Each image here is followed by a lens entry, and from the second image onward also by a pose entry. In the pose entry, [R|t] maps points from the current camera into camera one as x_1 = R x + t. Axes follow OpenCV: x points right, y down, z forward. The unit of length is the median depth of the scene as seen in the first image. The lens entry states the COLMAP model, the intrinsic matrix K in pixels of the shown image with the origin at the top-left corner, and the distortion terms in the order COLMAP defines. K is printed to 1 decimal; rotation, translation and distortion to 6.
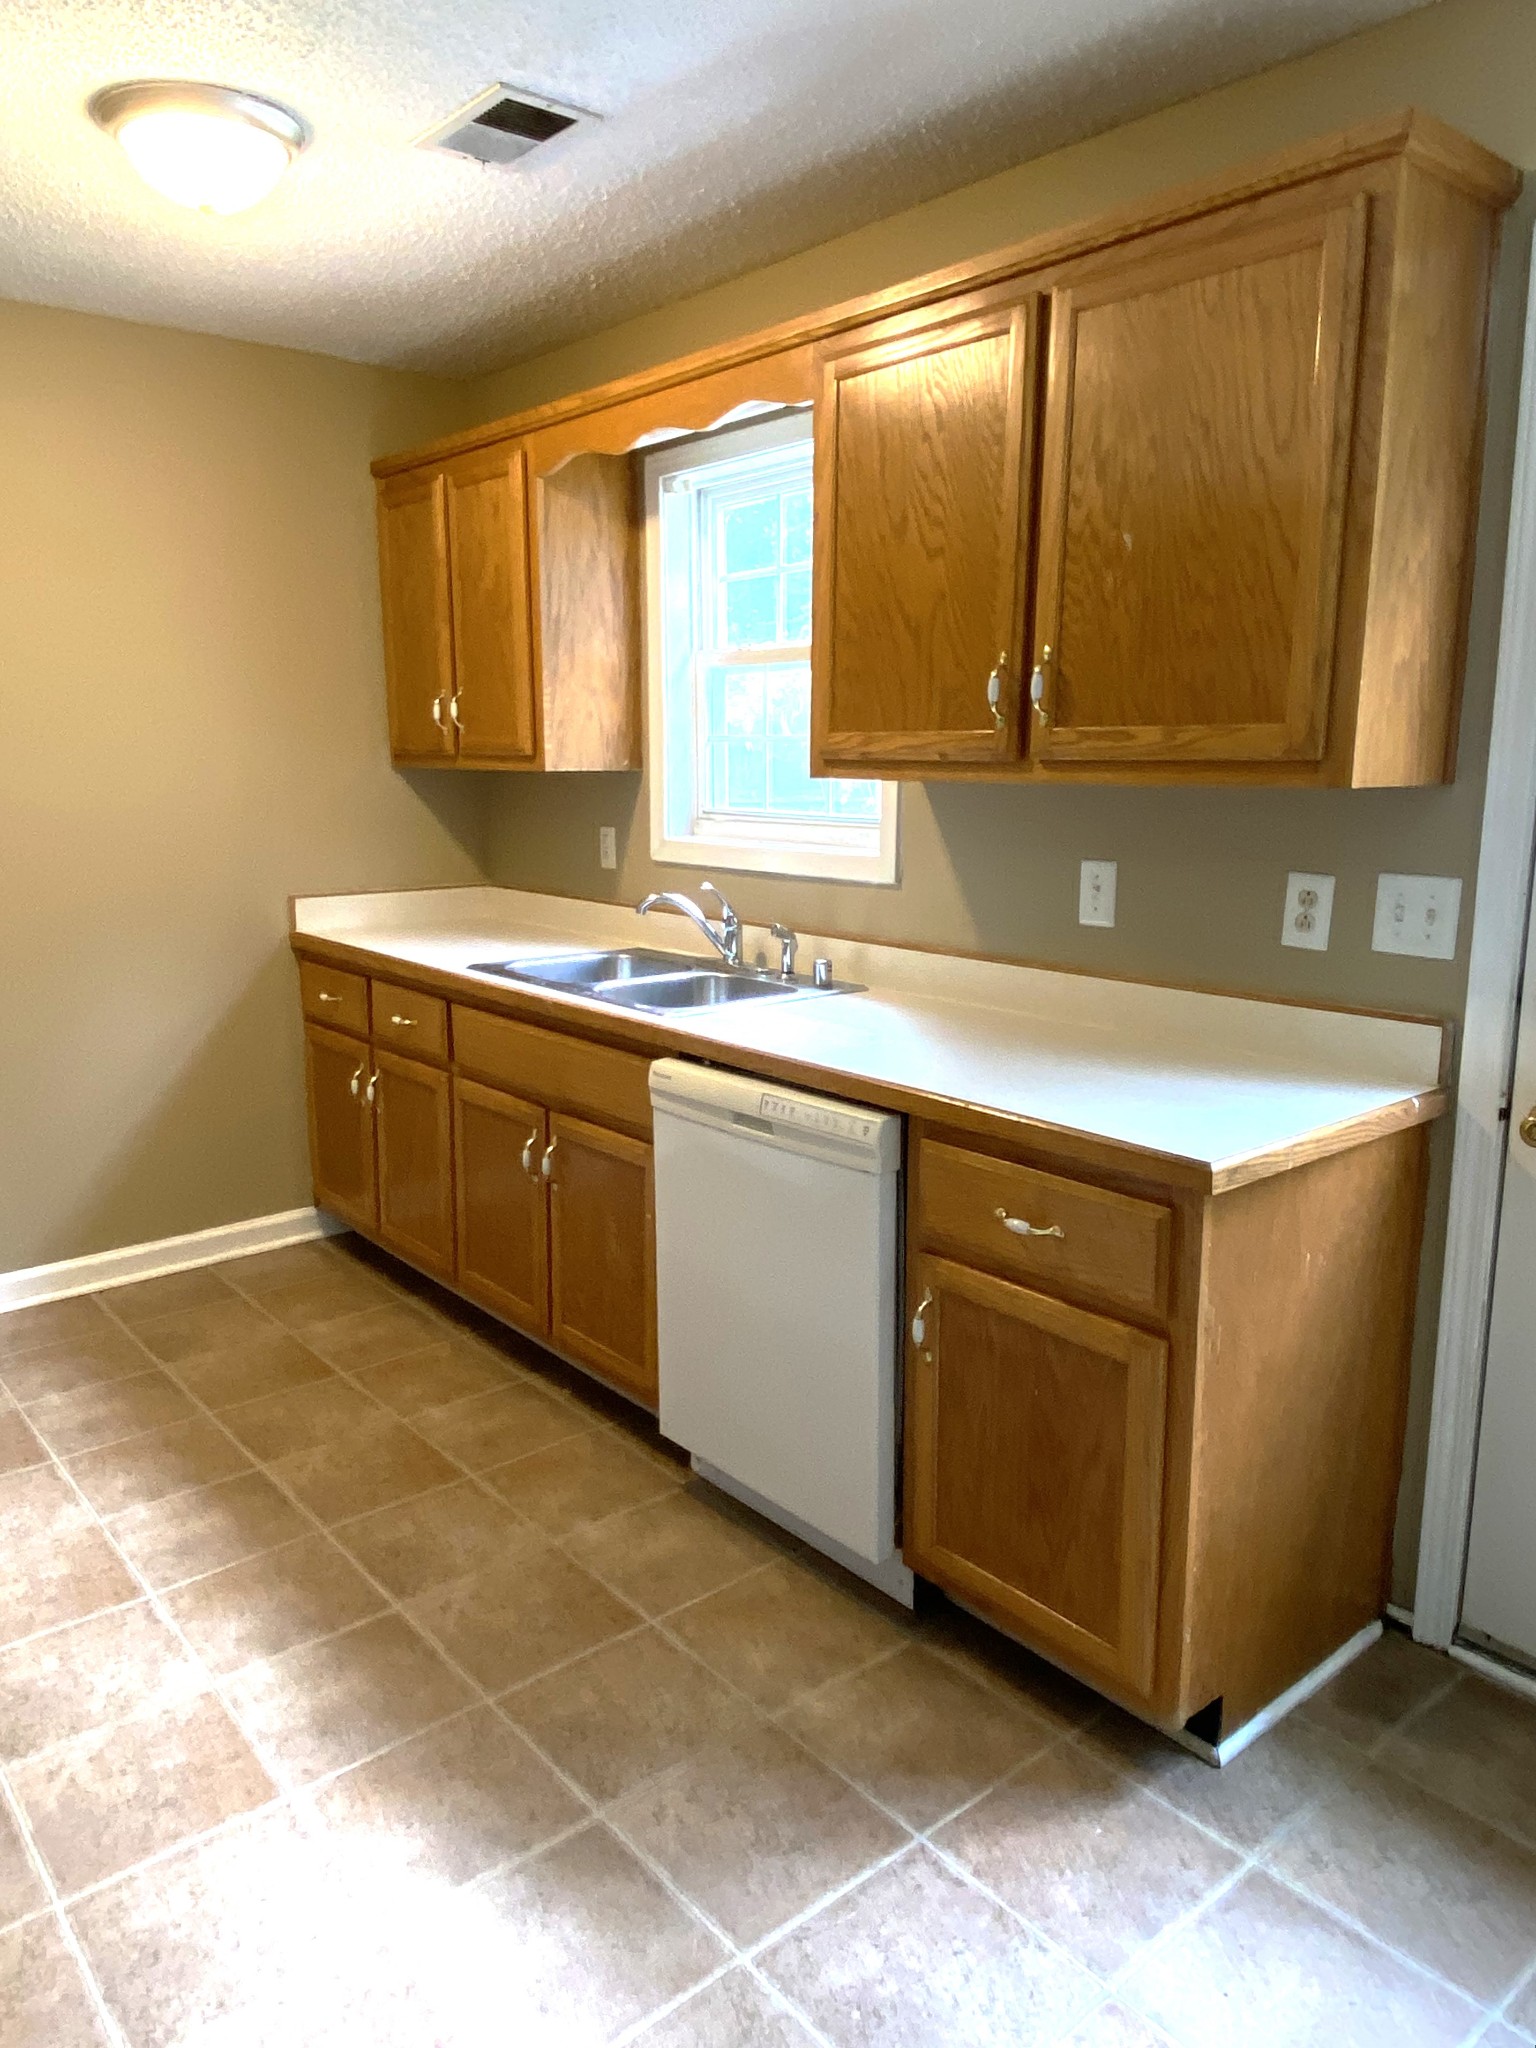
lens RADIAL K [[1434.7, 0, 762.5], [0, 1434.7, 1007.7], [0, 0, 1]] dist [0.040640, -0.041756]
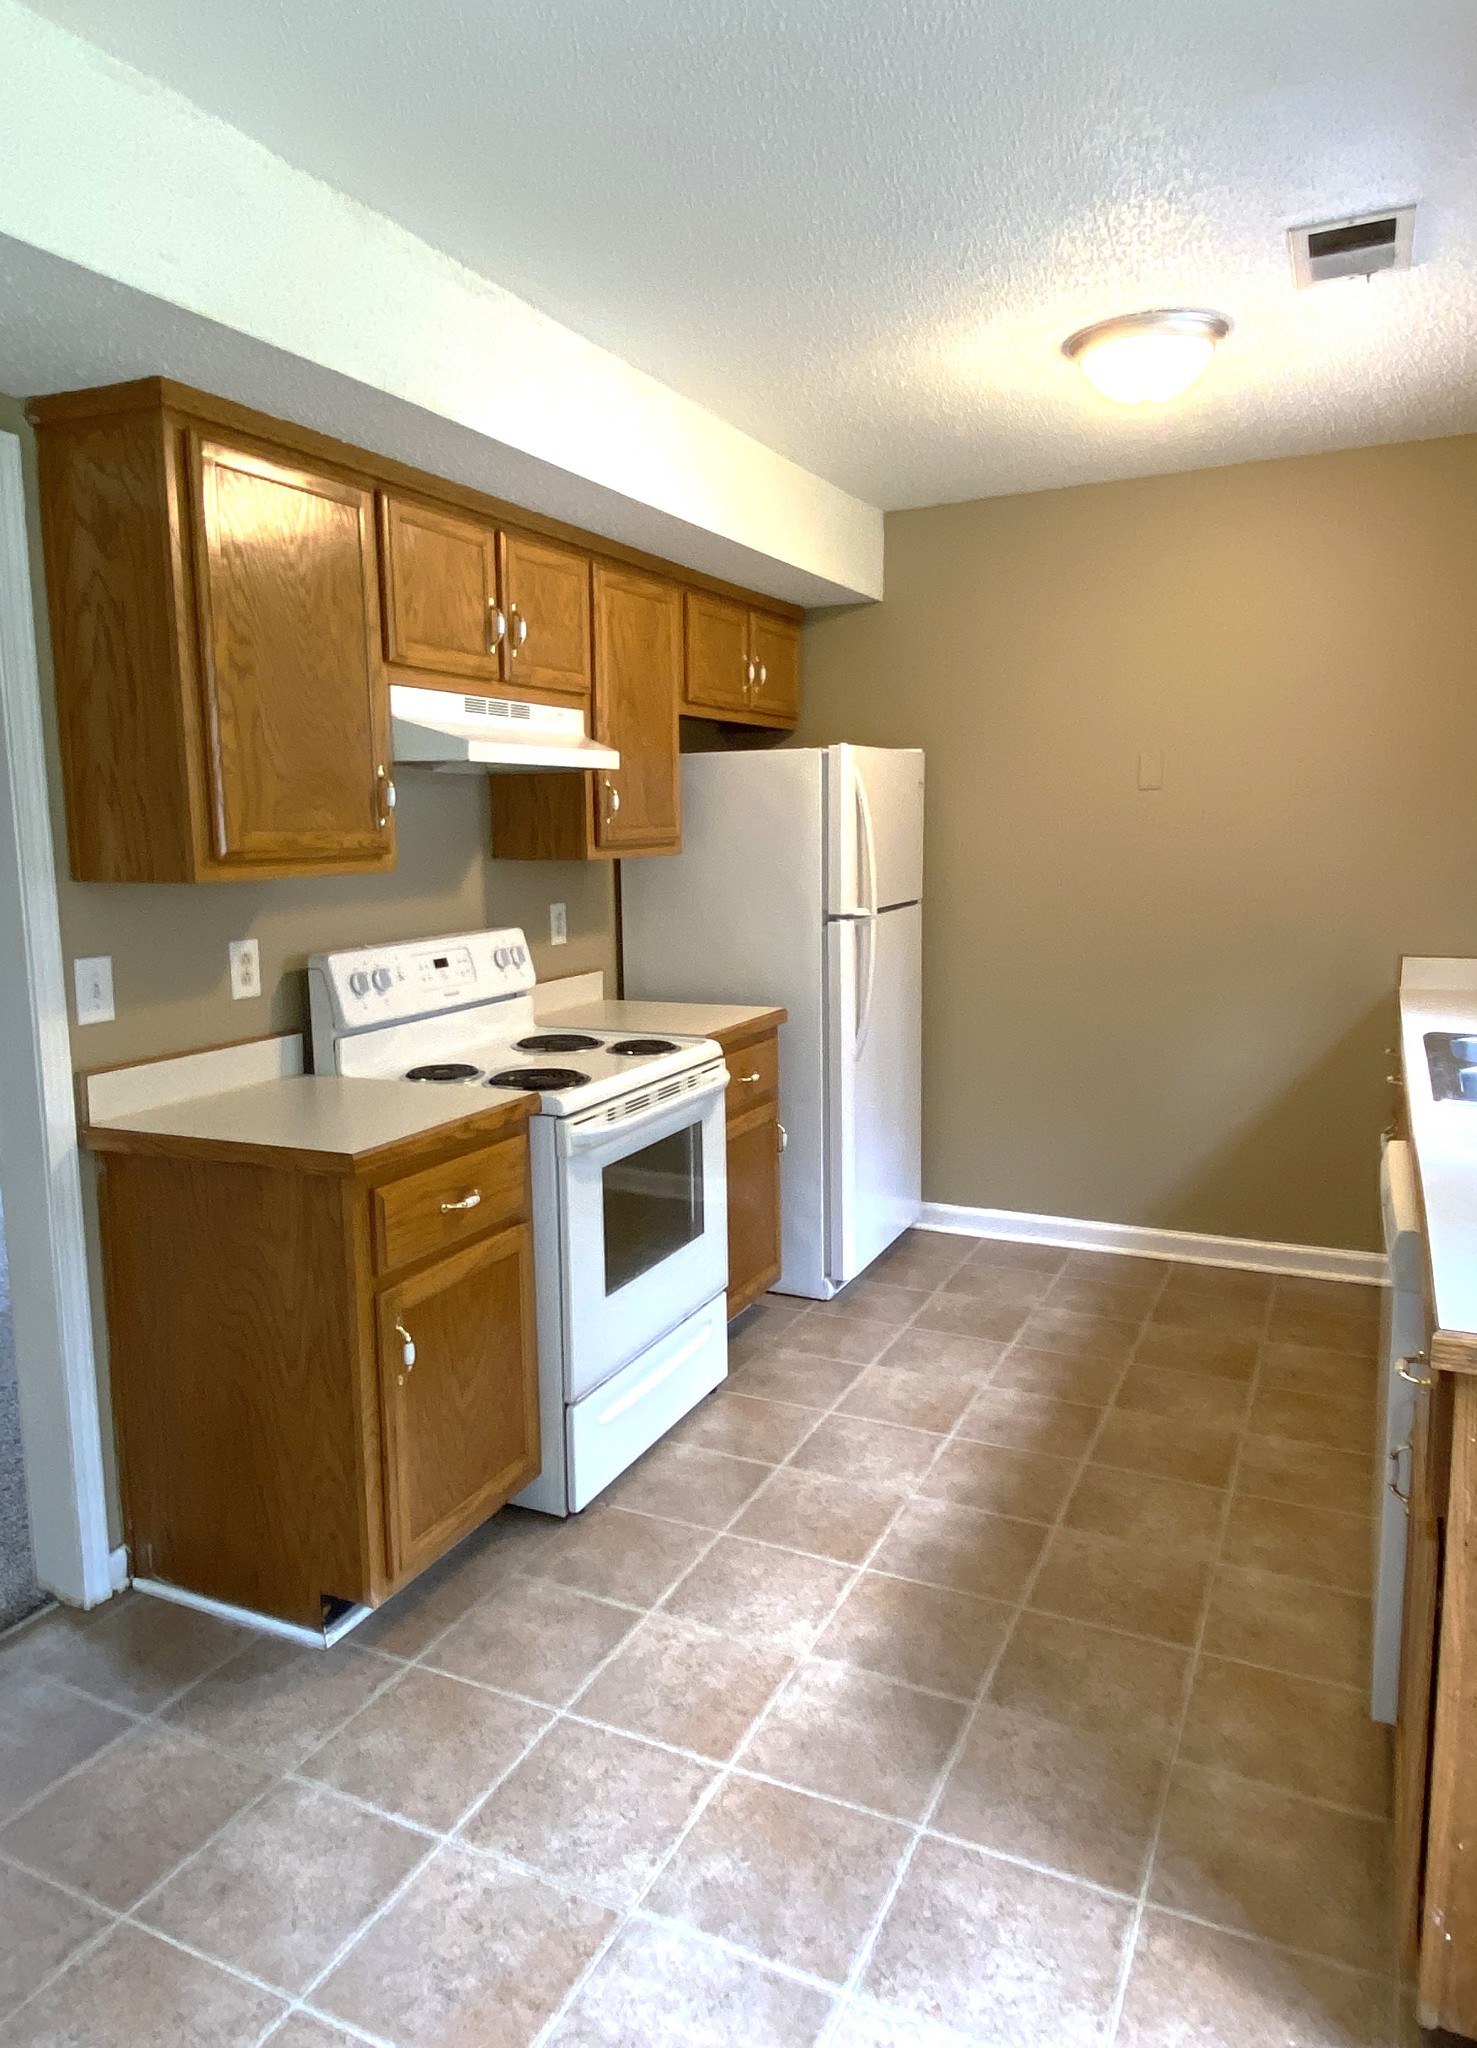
lens RADIAL K [[1357.2, 0, 678.8], [0, 1357.2, 1000.4], [0, 0, 1]] dist [0.046192, -0.050304]
pose [[0.386883, 0.114168, -0.915034, 0.635930], [-0.147558, 0.987184, 0.060781, -0.045769], [0.910246, 0.111506, 0.398771, 0.208277]]
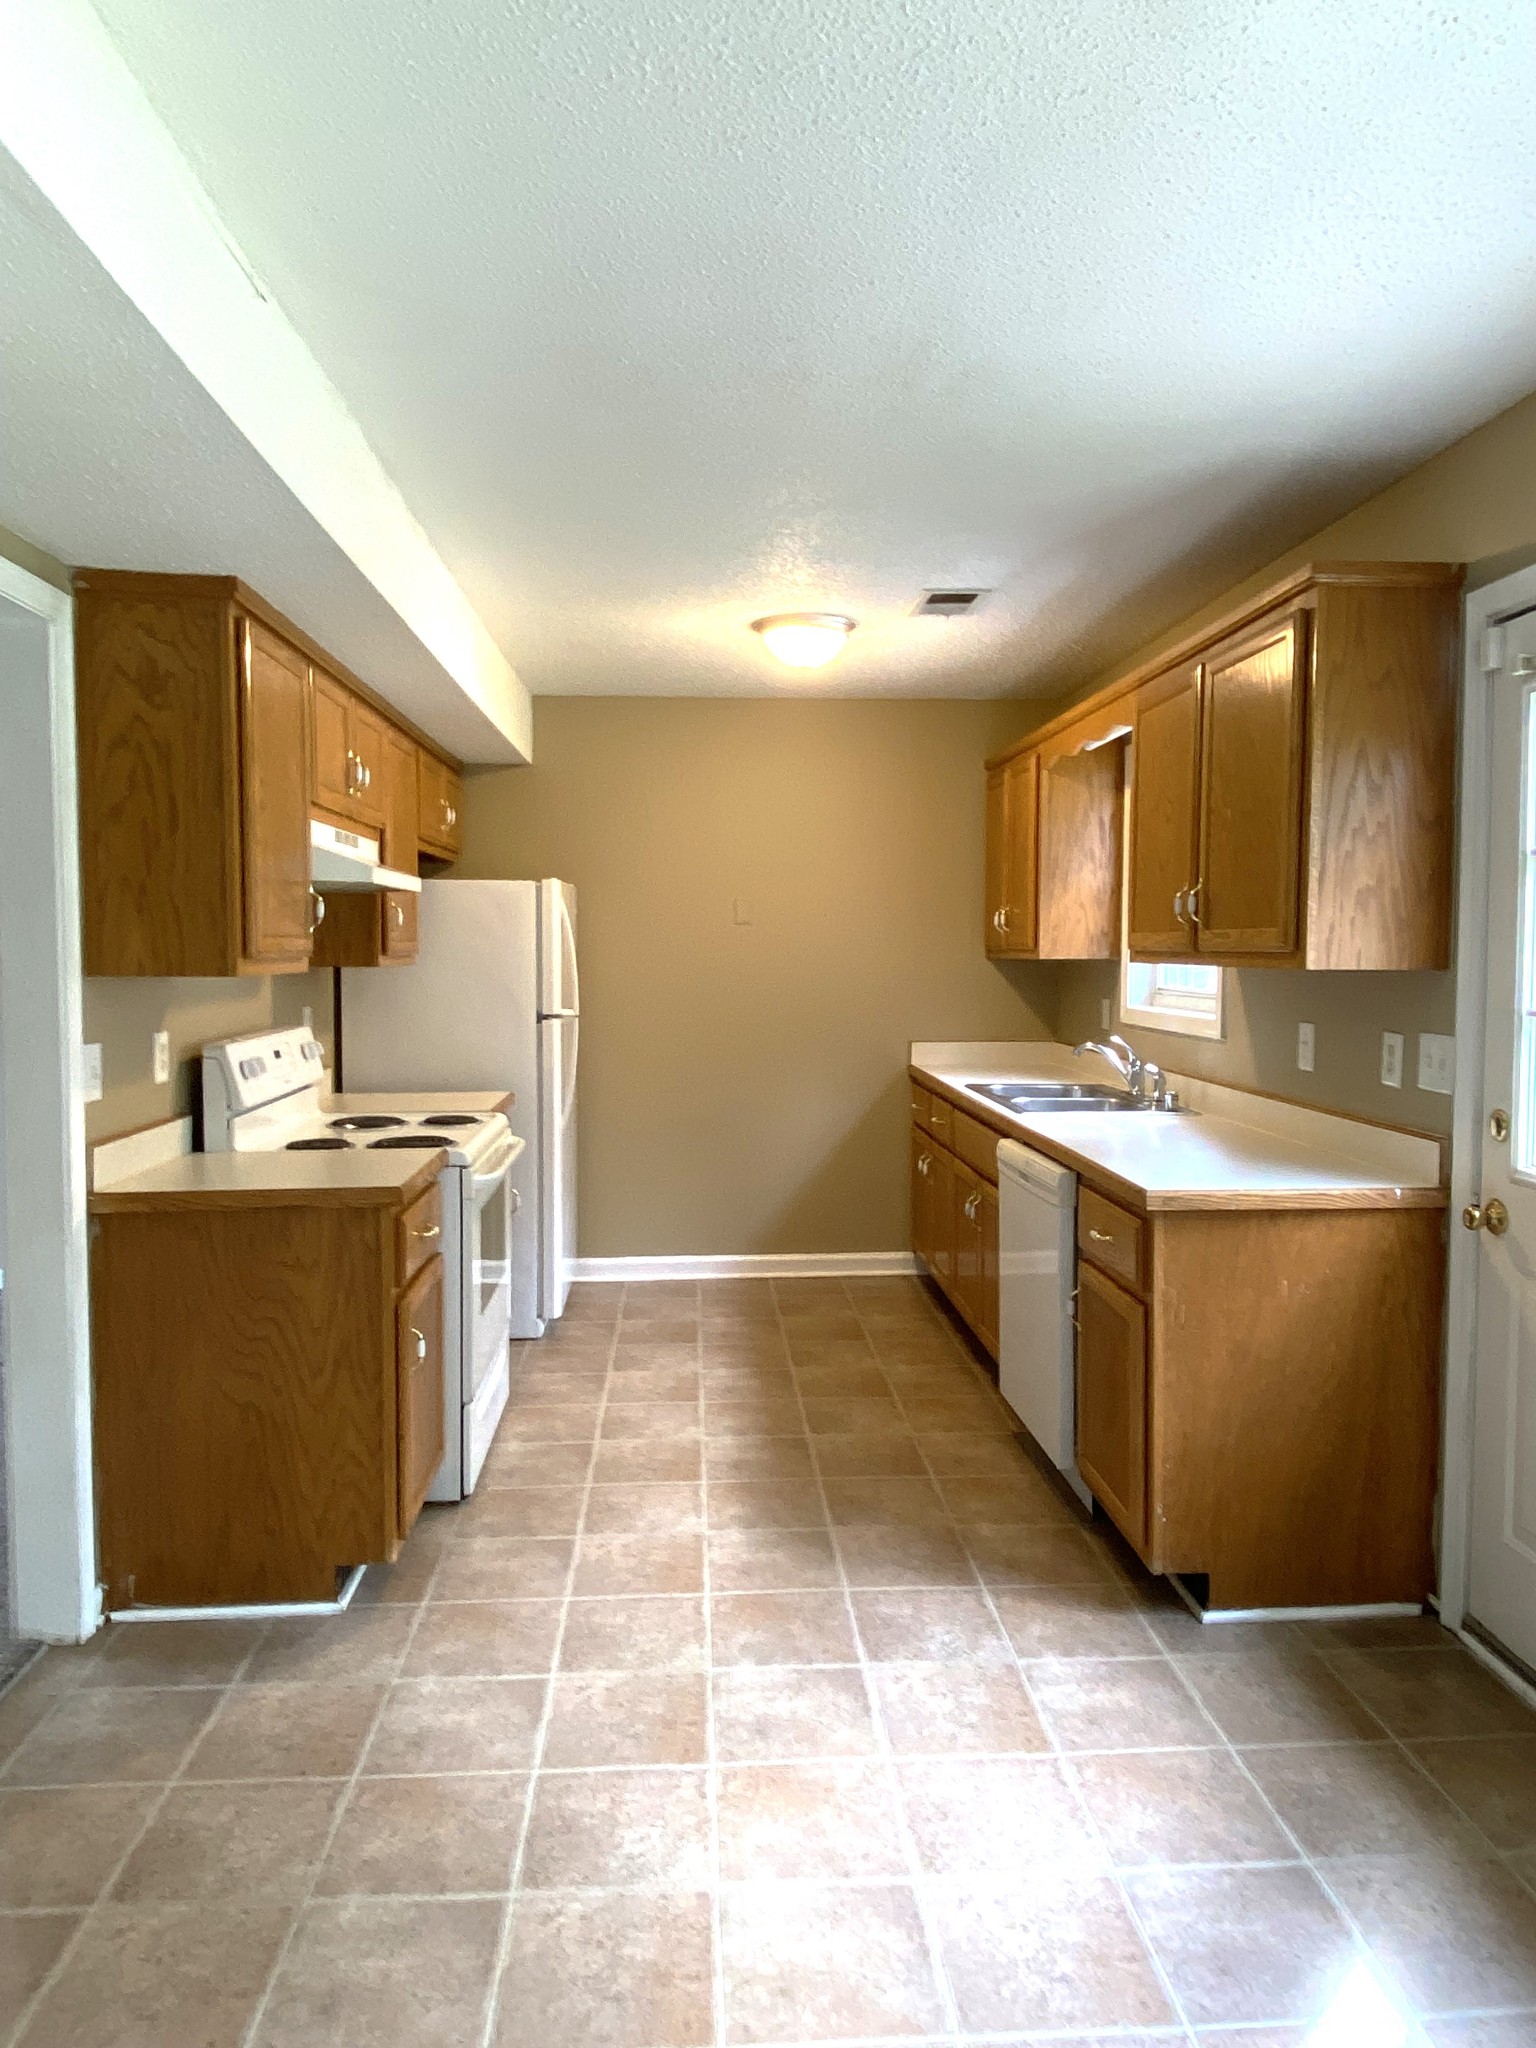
lens RADIAL K [[1372.1, 0, 754.5], [0, 1372.1, 1001.9], [0, 0, 1]] dist [0.009994, -0.004482]
pose [[0.798011, 0.026177, -0.602074, 0.675799], [-0.109031, 0.988841, -0.101520, 0.078023], [0.592698, 0.146658, 0.791960, -0.411775]]
